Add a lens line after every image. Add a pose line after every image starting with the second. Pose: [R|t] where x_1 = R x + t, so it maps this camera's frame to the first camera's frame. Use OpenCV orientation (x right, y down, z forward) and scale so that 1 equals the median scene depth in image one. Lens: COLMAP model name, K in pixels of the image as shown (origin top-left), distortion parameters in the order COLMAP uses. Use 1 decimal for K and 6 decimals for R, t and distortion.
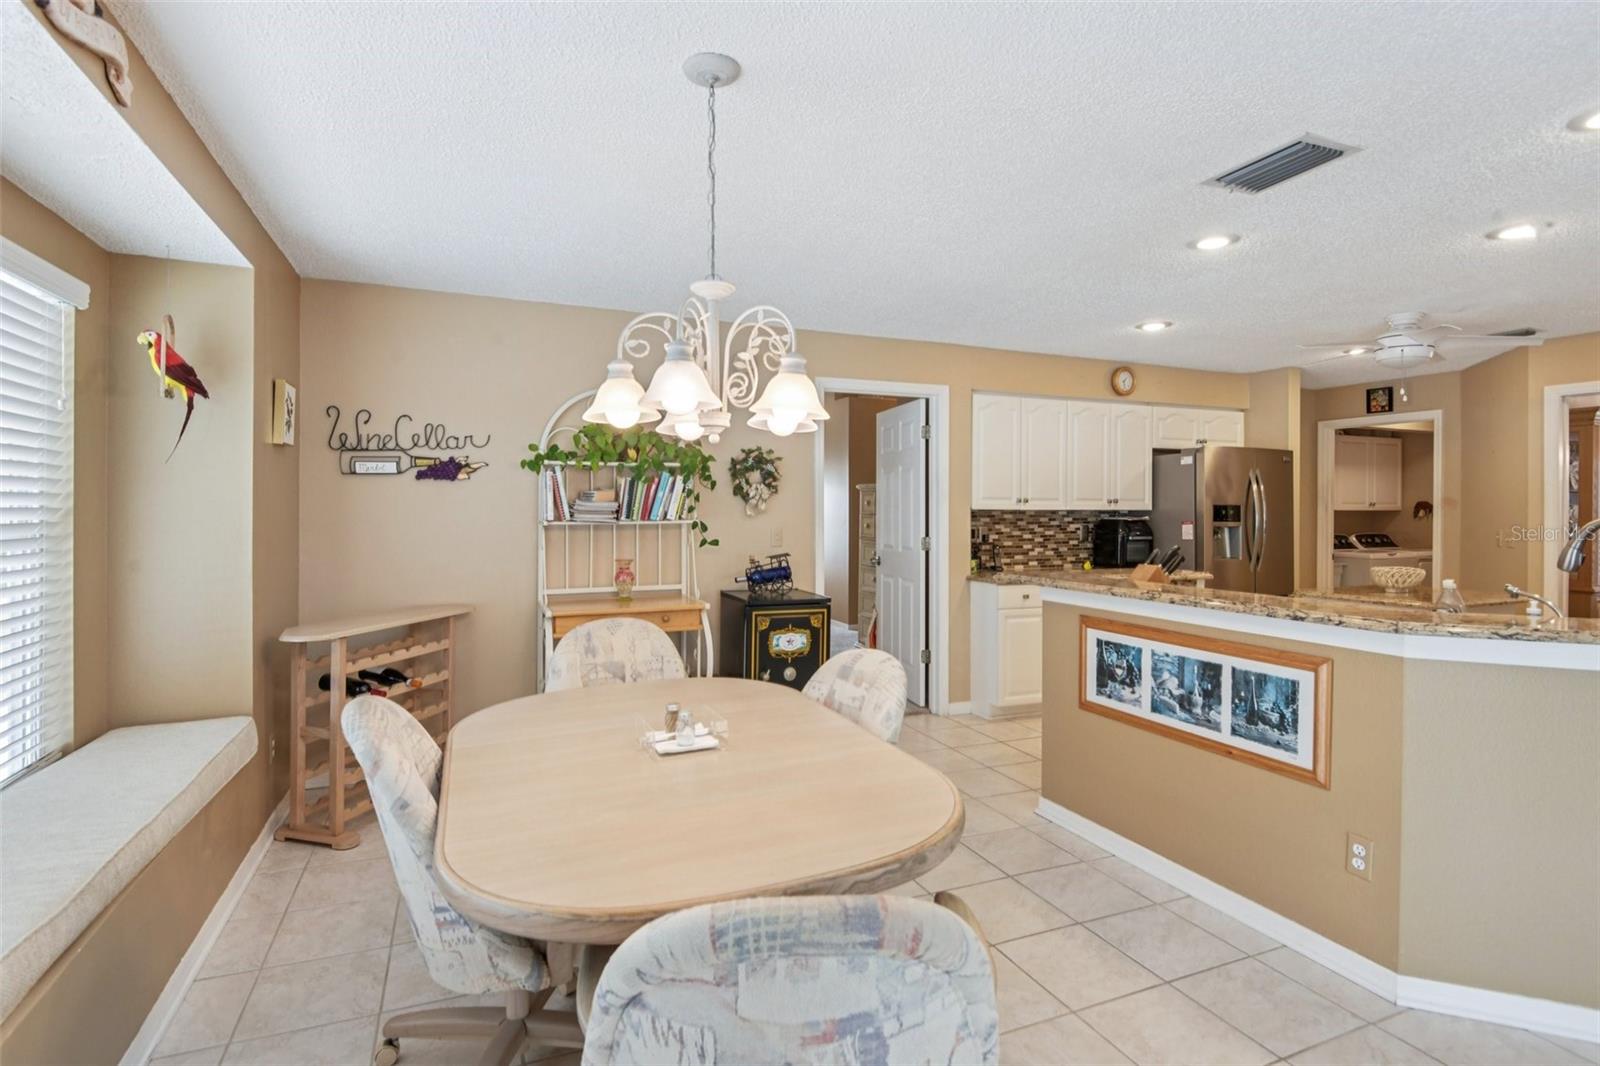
lens RADIAL K [[773.8, 0, 777.0], [0, 773.8, 509.5], [0, 0, 1]] dist [0.020361, -0.030046]
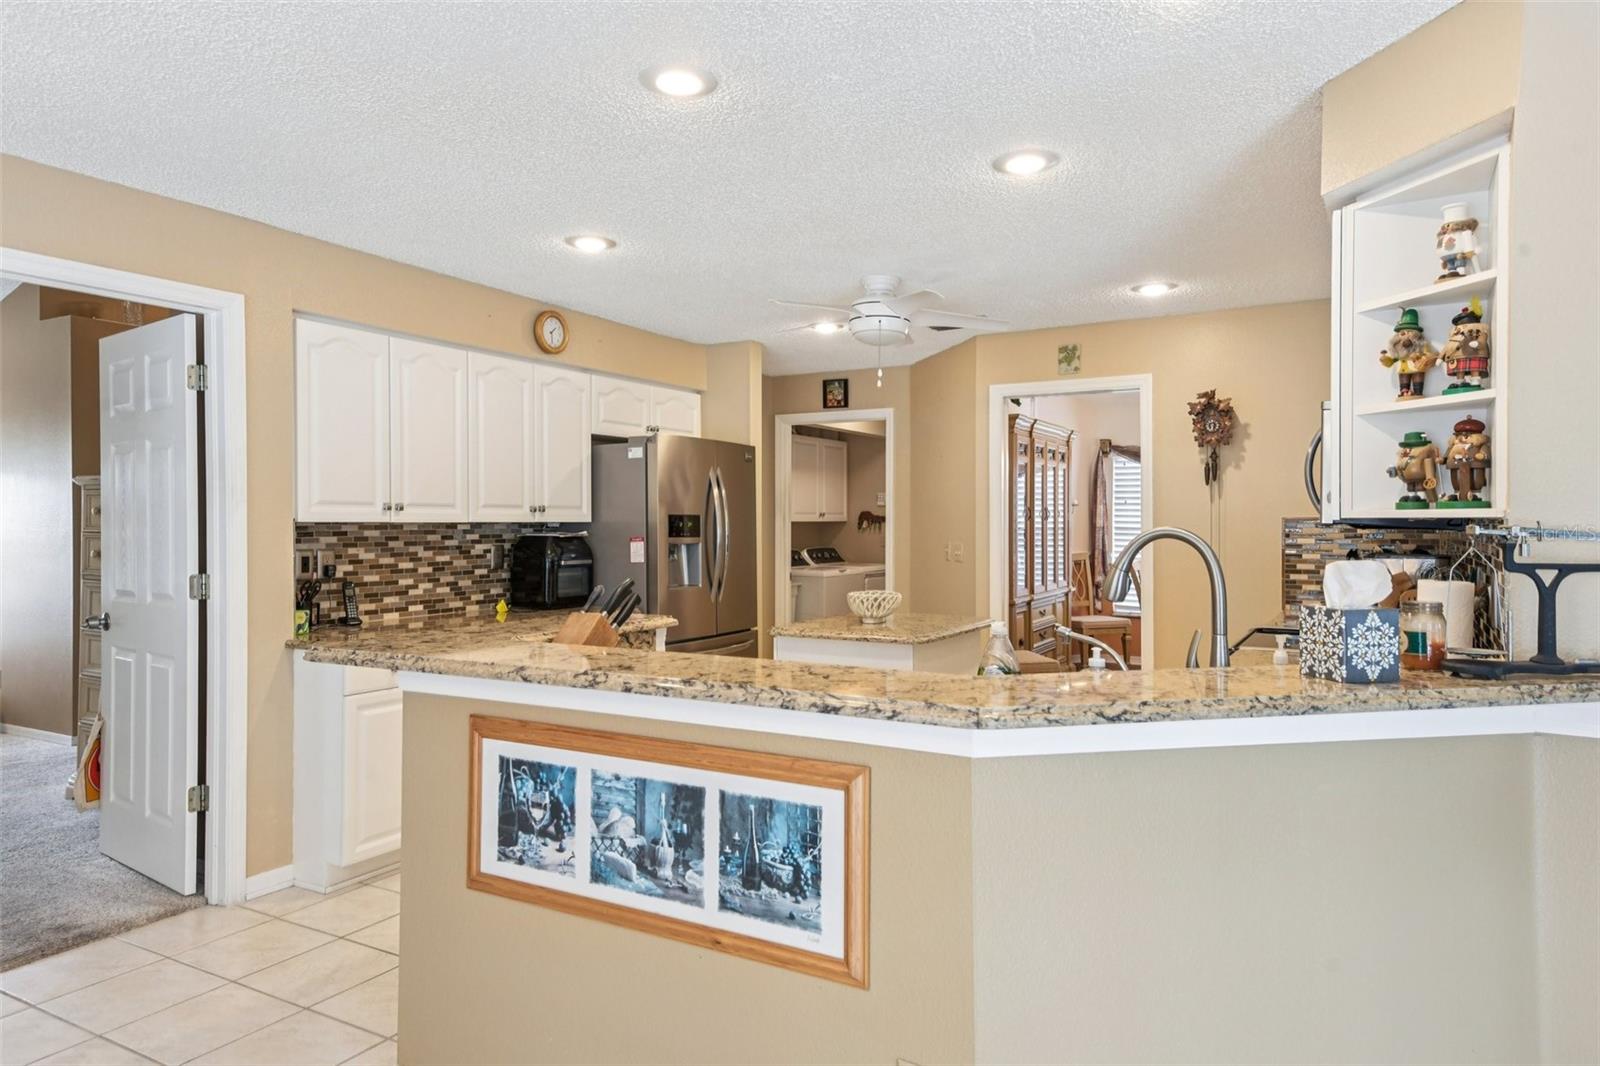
lens RADIAL K [[990.2, 0, 811.2], [0, 990.2, 524.9], [0, 0, 1]] dist [0.057606, -0.000815]
pose [[0.784901, -0.006370, 0.619588, 0.089710], [0.004822, 0.999980, 0.004173, 0.000556], [-0.619602, -0.000288, 0.784916, 0.186503]]
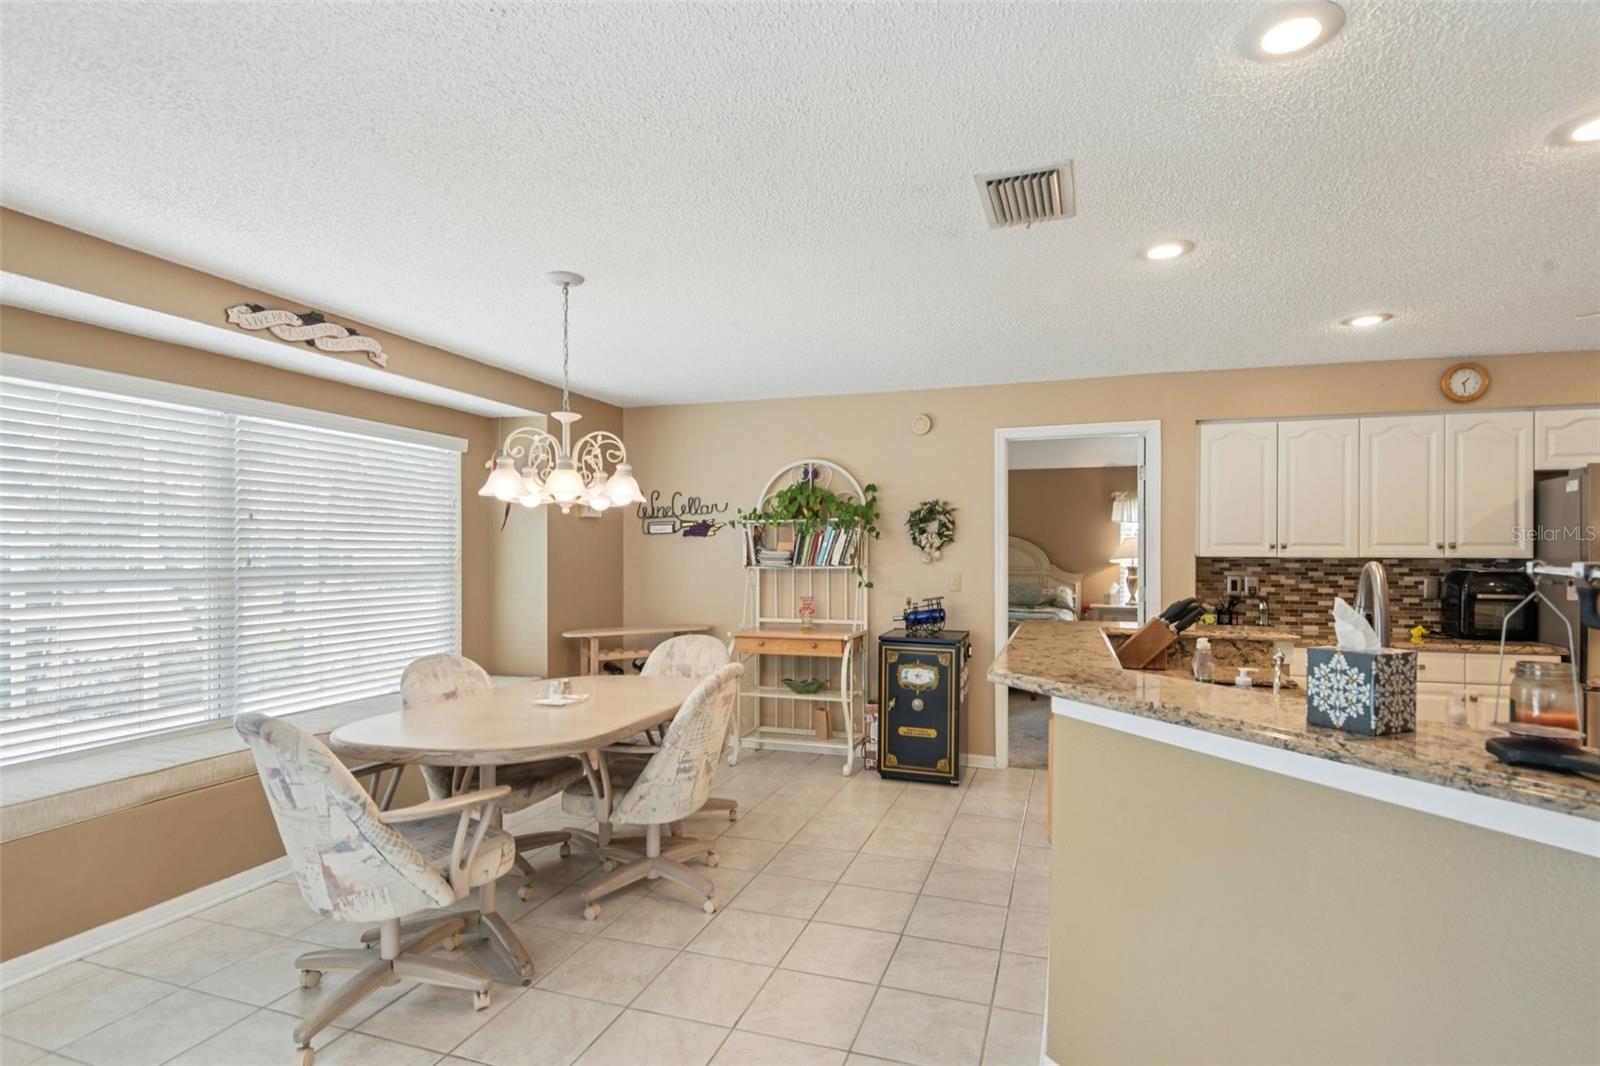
lens RADIAL K [[771.3, 0, 805.7], [0, 771.3, 562.4], [0, 0, 1]] dist [0.001897, -0.019907]
pose [[0.756588, 0.003382, -0.653883, 0.477029], [-0.000847, 0.999991, 0.004192, 0.002732], [0.653891, -0.002618, 0.756584, 0.045179]]
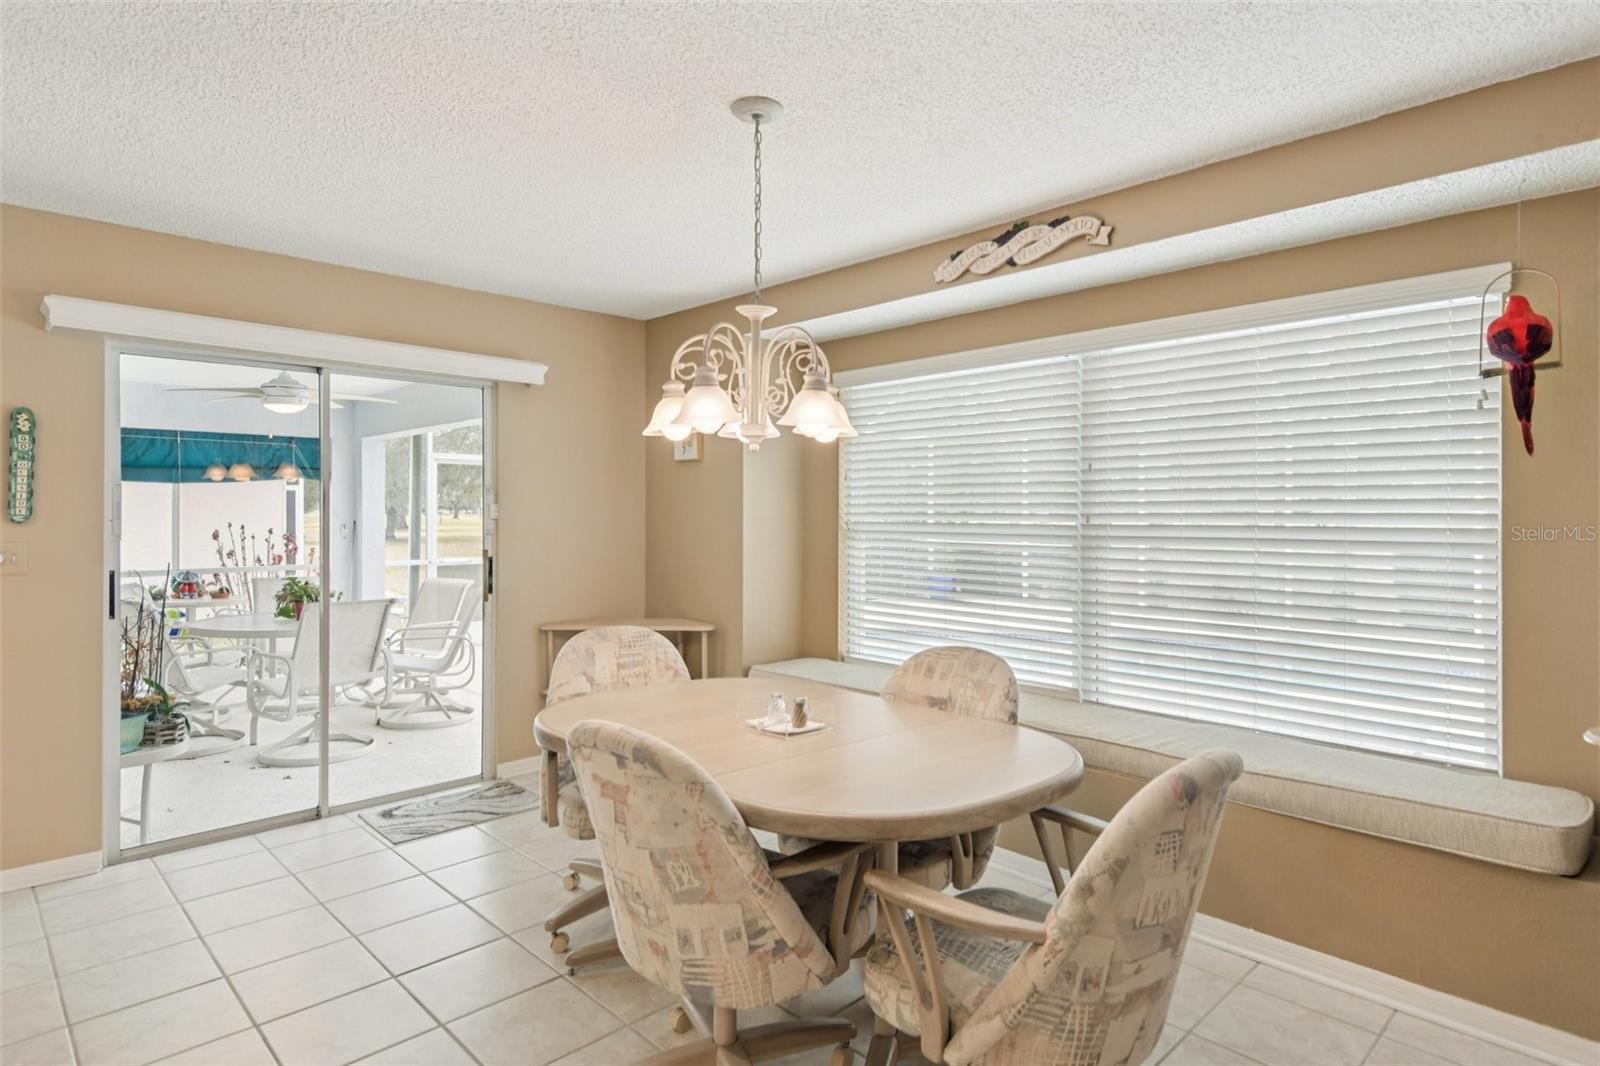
lens RADIAL K [[866.8, 0, 804.1], [0, 866.8, 509.1], [0, 0, 1]] dist [0.015932, 0.000075]
pose [[-0.922640, -0.005505, -0.385622, 0.120542], [-0.005731, 0.999983, -0.000563, -0.000061], [0.385619, 0.001690, -0.922657, 0.775671]]
